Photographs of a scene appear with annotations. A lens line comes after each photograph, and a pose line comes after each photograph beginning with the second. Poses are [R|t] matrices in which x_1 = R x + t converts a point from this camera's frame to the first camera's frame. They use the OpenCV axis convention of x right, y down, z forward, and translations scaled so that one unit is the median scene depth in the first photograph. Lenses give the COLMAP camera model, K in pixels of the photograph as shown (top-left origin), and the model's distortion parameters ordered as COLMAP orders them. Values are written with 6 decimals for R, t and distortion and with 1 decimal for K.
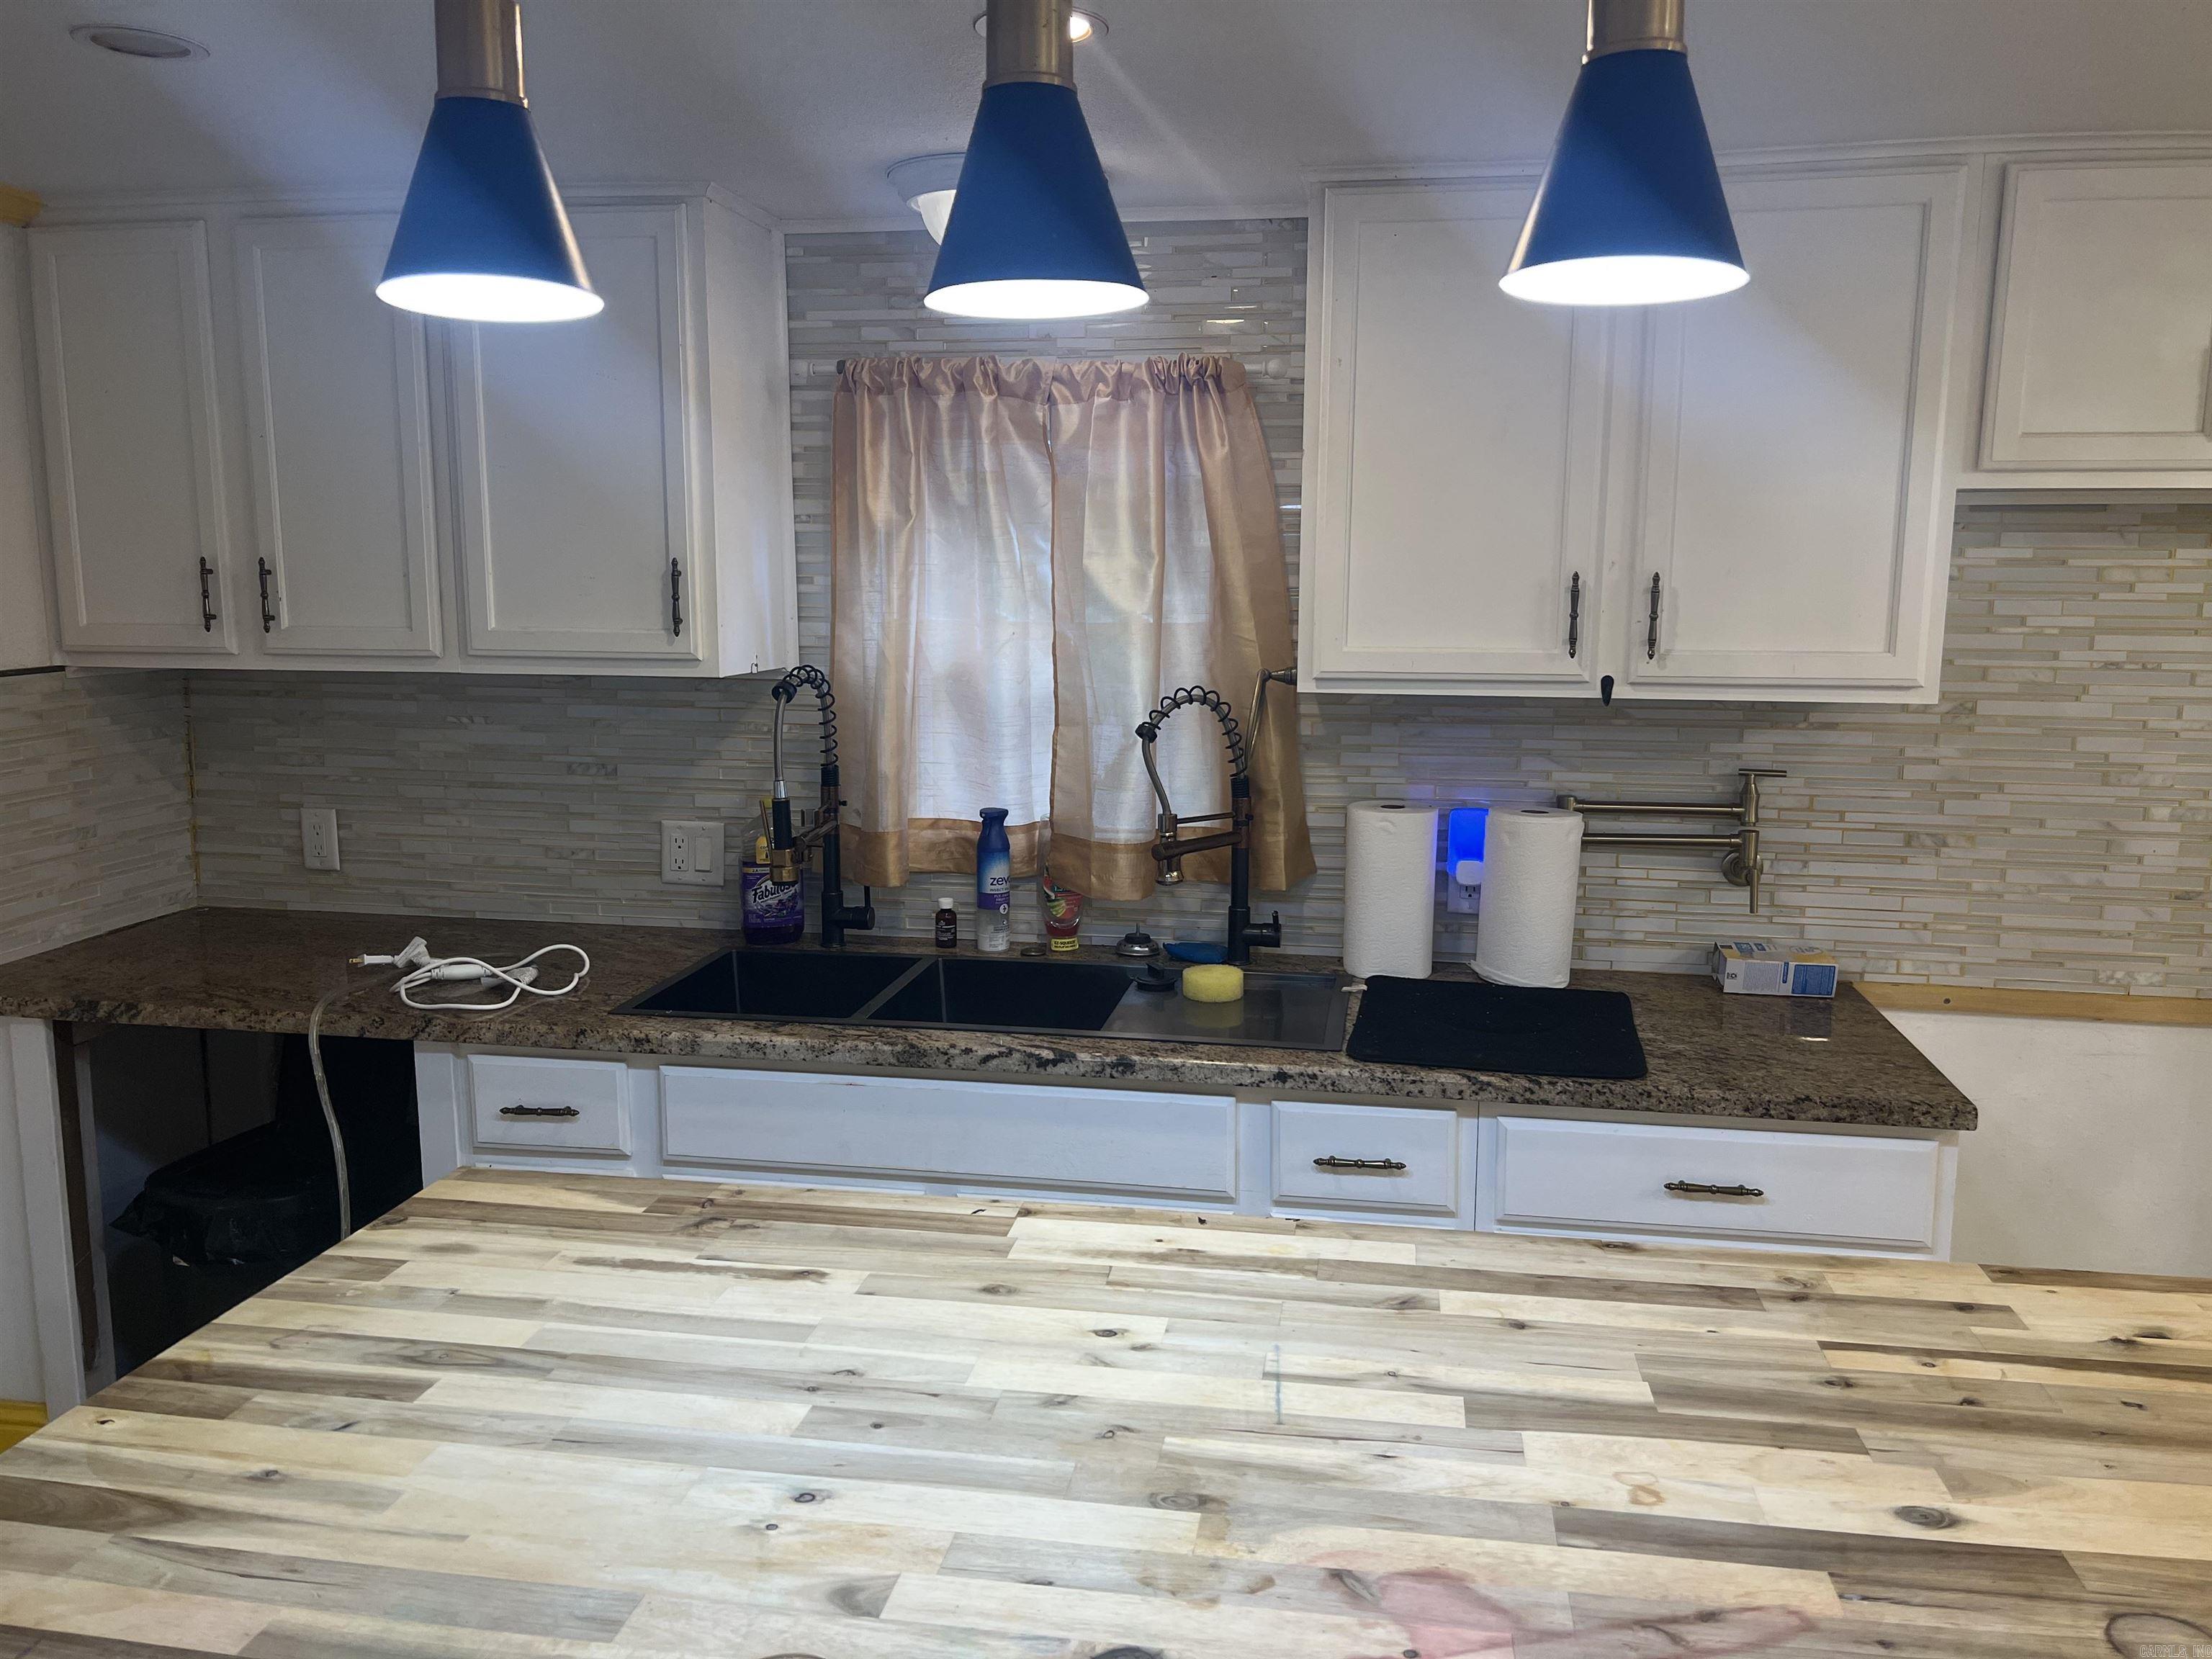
lens RADIAL K [[1665.8, 0, 1114.2], [0, 1665.8, 821.9], [0, 0, 1]] dist [0.059914, -0.084731]
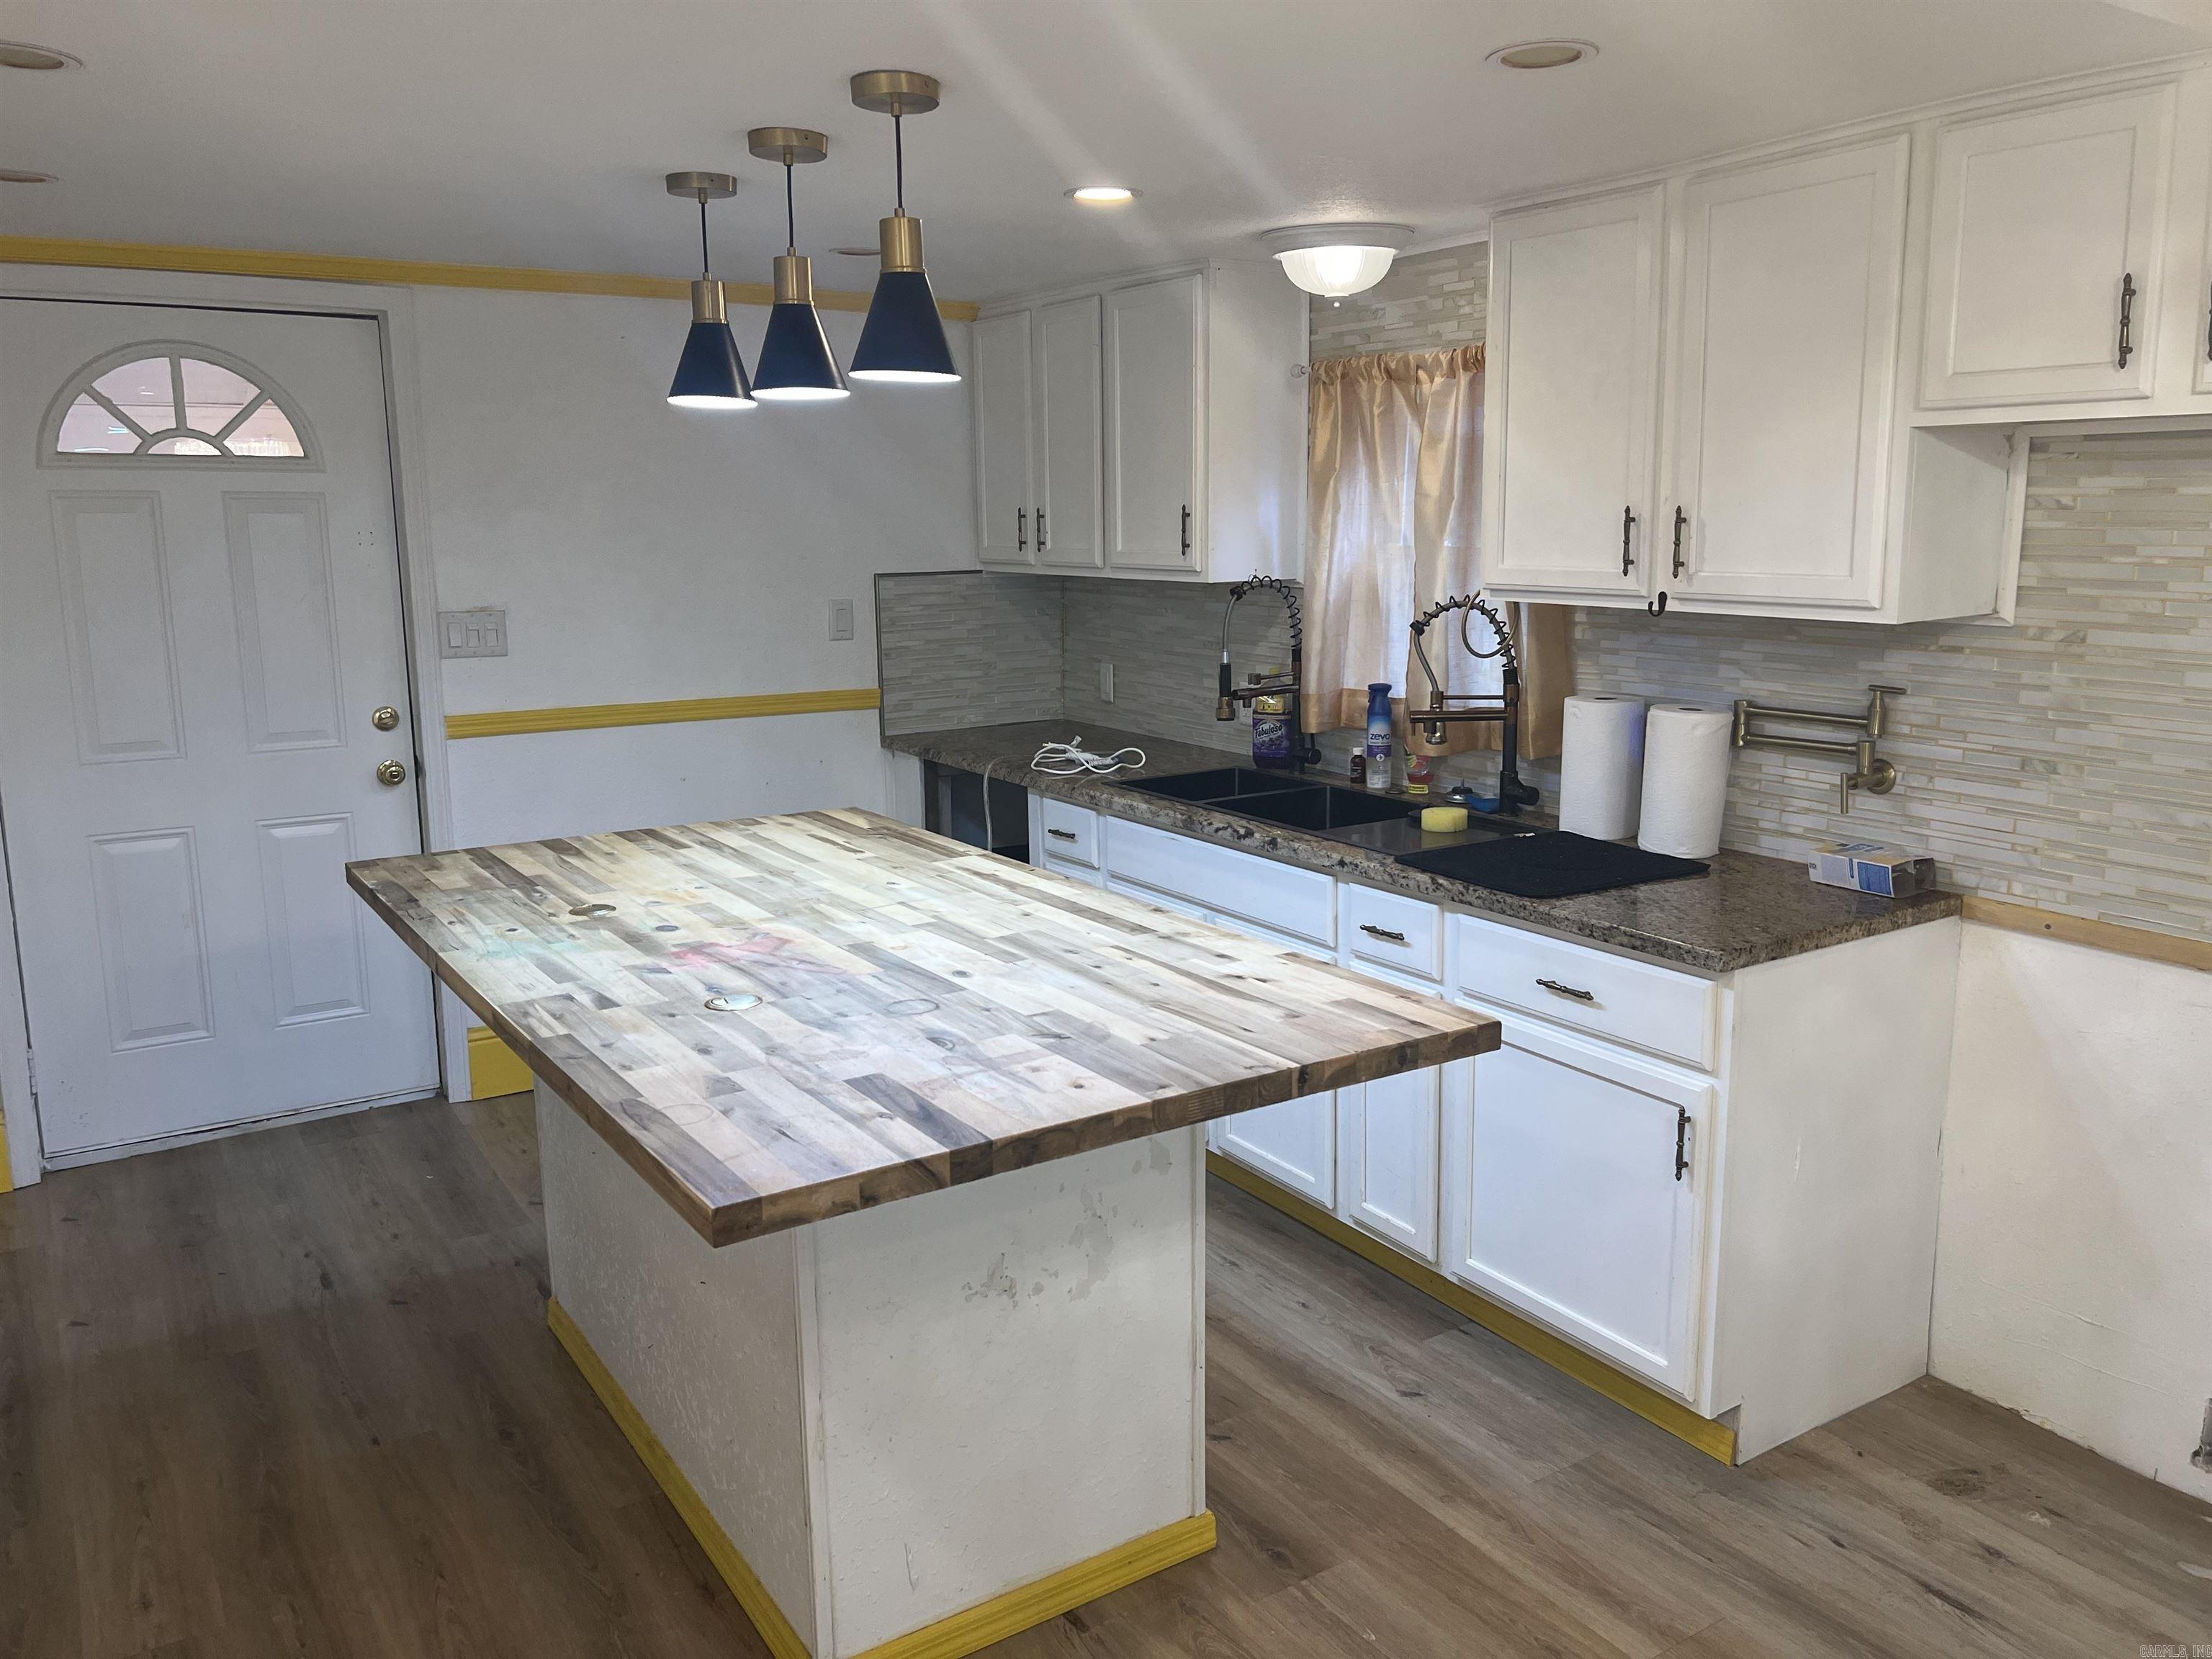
lens RADIAL K [[1665.8, 0, 1112.8], [0, 1665.8, 838.7], [0, 0, 1]] dist [0.059914, -0.084731]
pose [[0.676859, 0.132469, -0.724096, 0.849203], [-0.098469, 0.991127, 0.089276, 0.018898], [0.729497, 0.010874, 0.683897, -0.110943]]
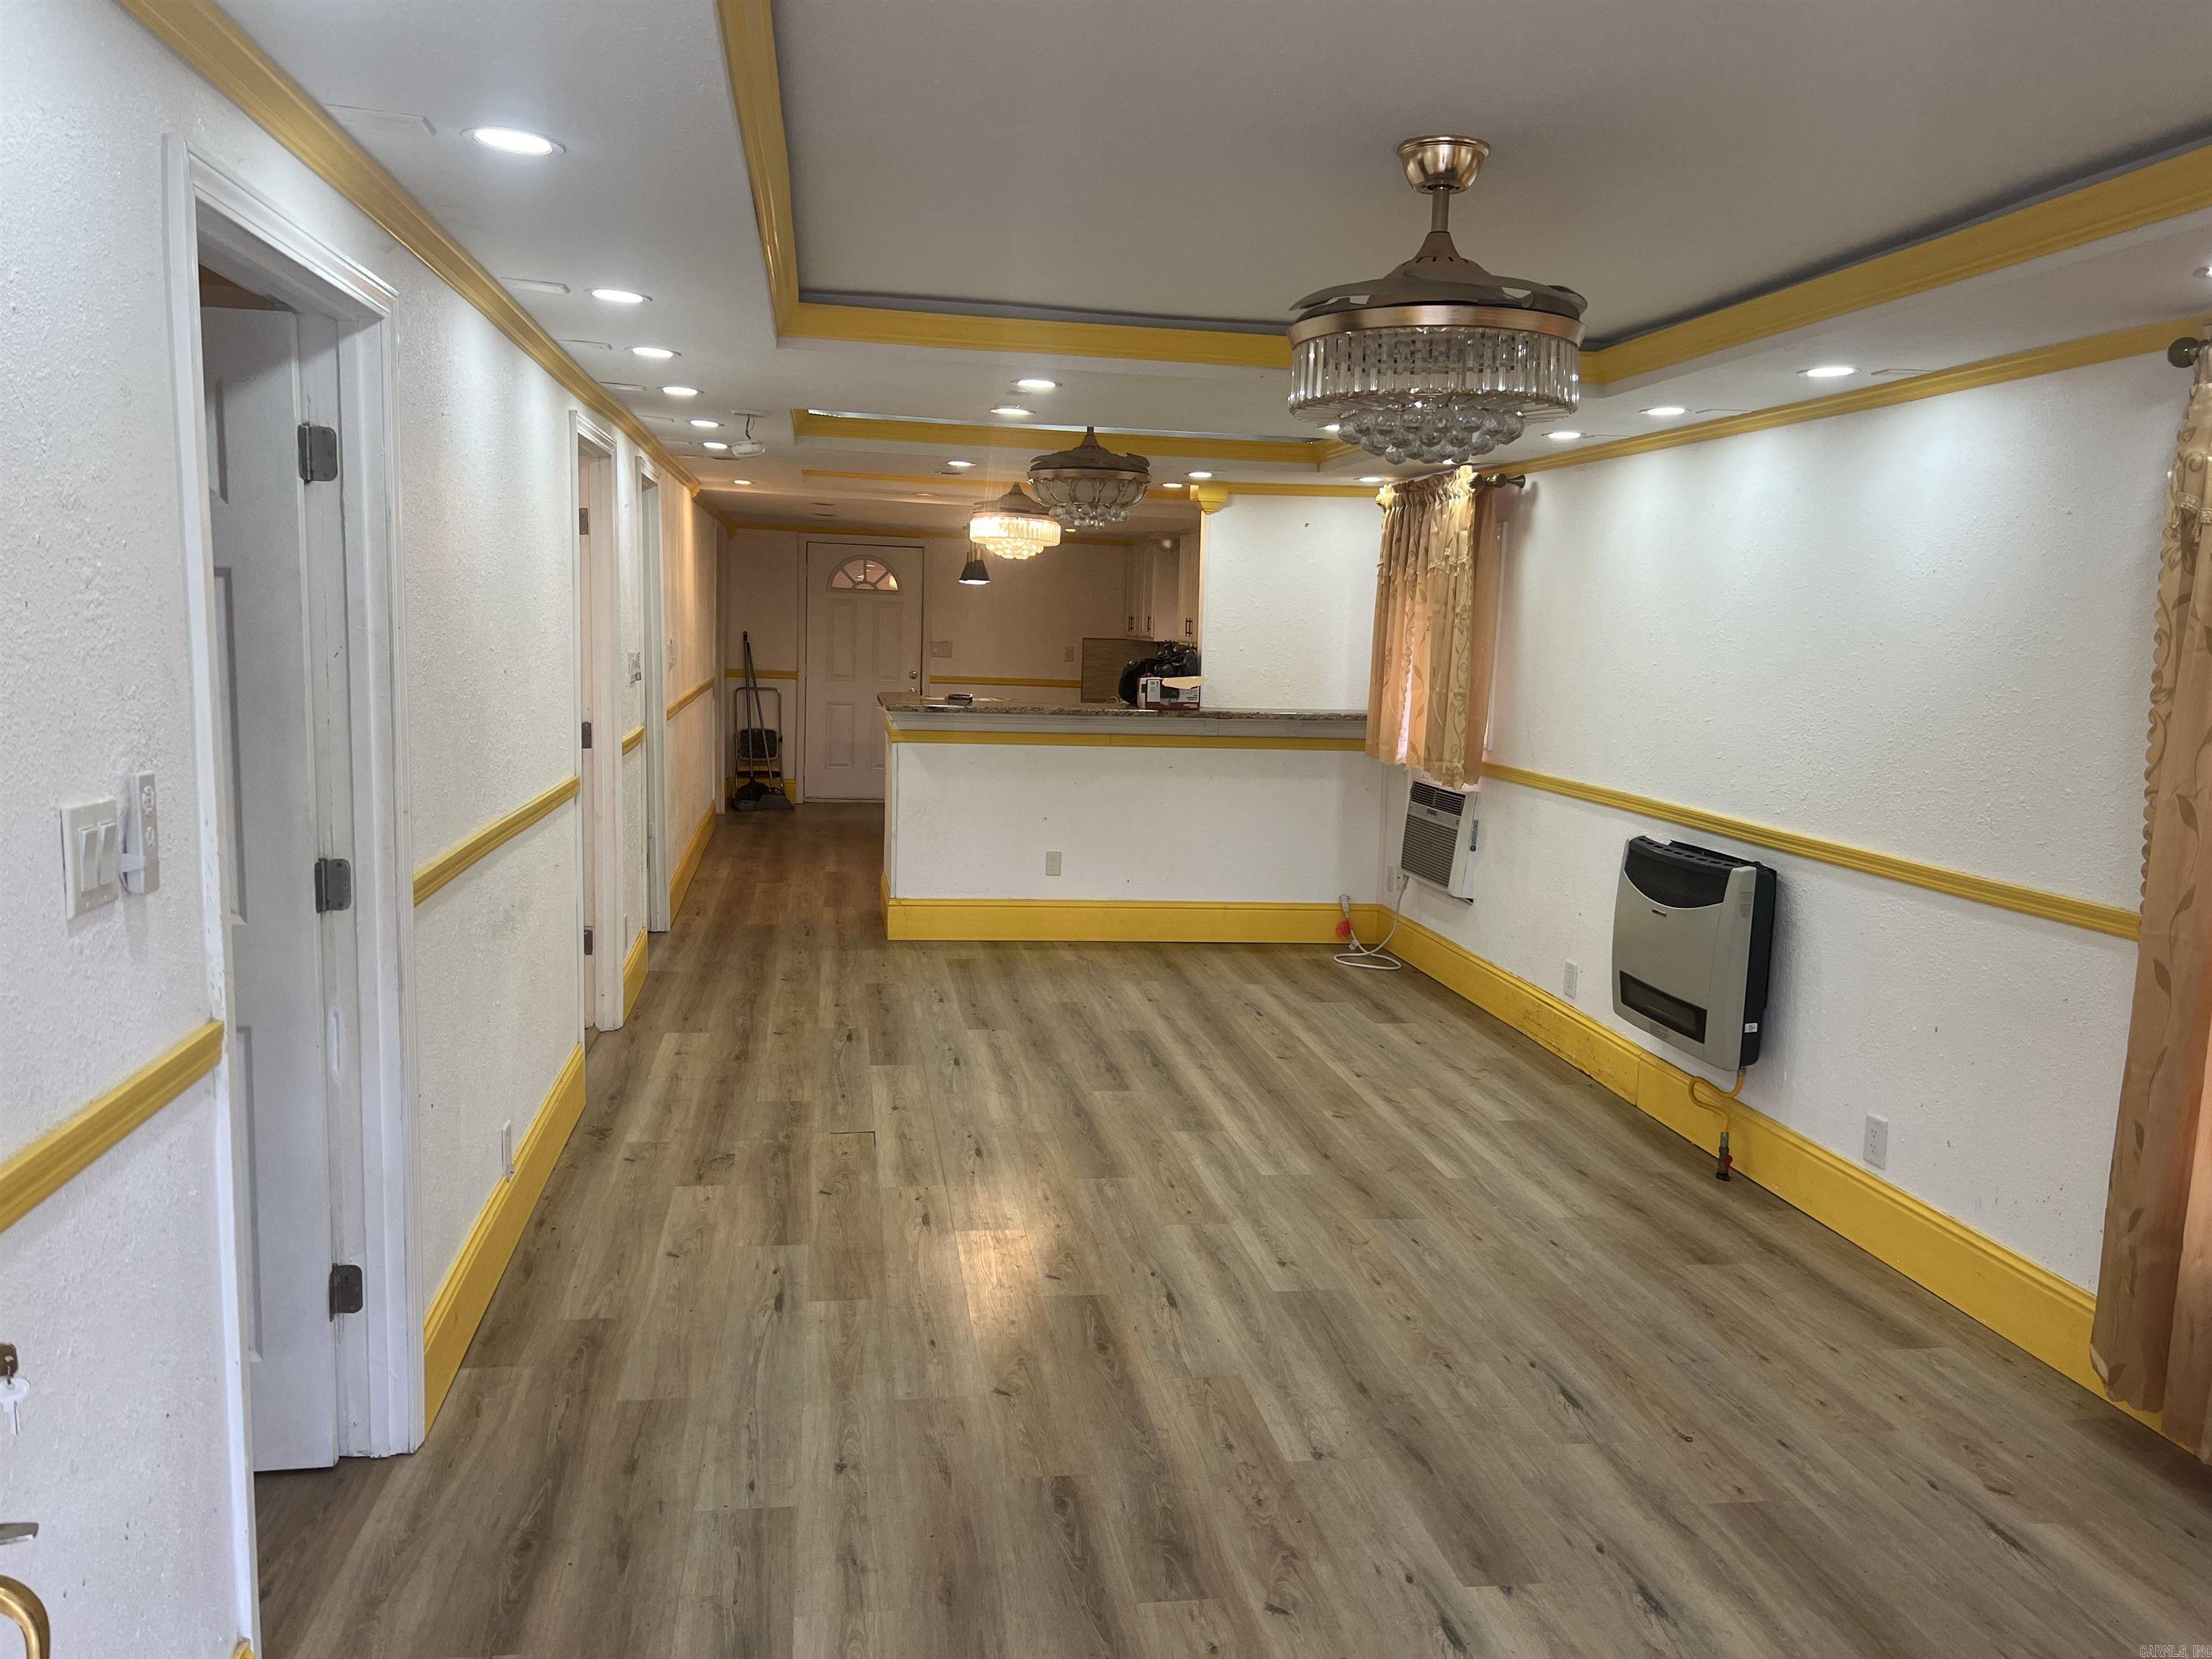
lens RADIAL K [[1665.8, 0, 1103.5], [0, 1665.8, 833.4], [0, 0, 1]] dist [0.059914, -0.084731]
pose [[0.304448, 0.130435, -0.943556, 4.188633], [-0.172026, 0.981821, 0.080219, 0.087156], [0.936866, 0.137894, 0.321351, -0.522638]]
